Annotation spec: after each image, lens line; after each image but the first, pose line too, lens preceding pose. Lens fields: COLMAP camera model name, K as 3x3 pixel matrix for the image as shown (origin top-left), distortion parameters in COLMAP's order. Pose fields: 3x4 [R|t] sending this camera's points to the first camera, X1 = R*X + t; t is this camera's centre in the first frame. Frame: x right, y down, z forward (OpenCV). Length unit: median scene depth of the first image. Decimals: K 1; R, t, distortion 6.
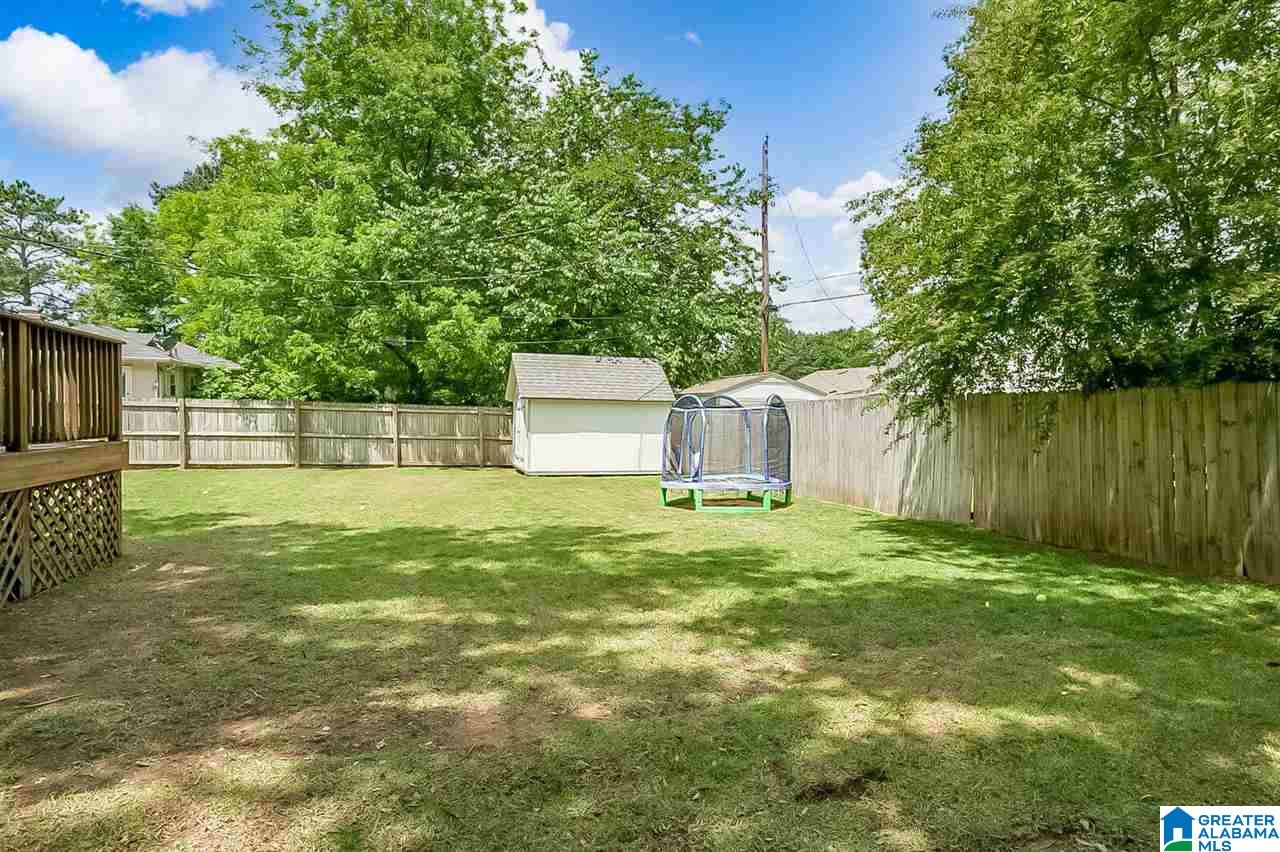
lens RADIAL K [[718.9, 0, 636.9], [0, 718.9, 414.4], [0, 0, 1]] dist [-0.066776, 0.022660]
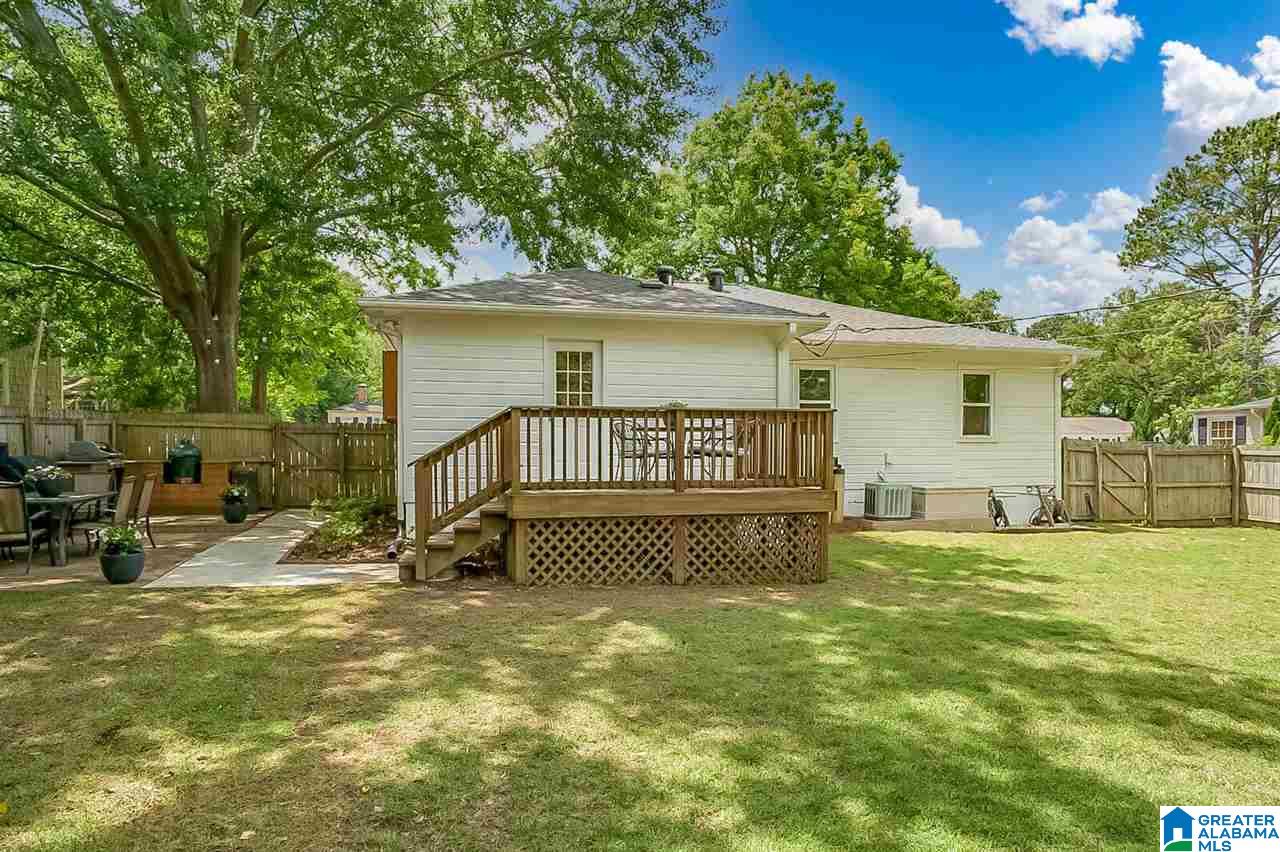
lens RADIAL K [[755.6, 0, 643.6], [0, 755.6, 449.6], [0, 0, 1]] dist [-0.081152, 0.059374]
pose [[-0.099187, -0.021939, -0.994827, 0.203506], [0.001416, 0.999753, -0.022189, -0.001072], [0.995068, -0.003609, -0.099131, 0.269490]]
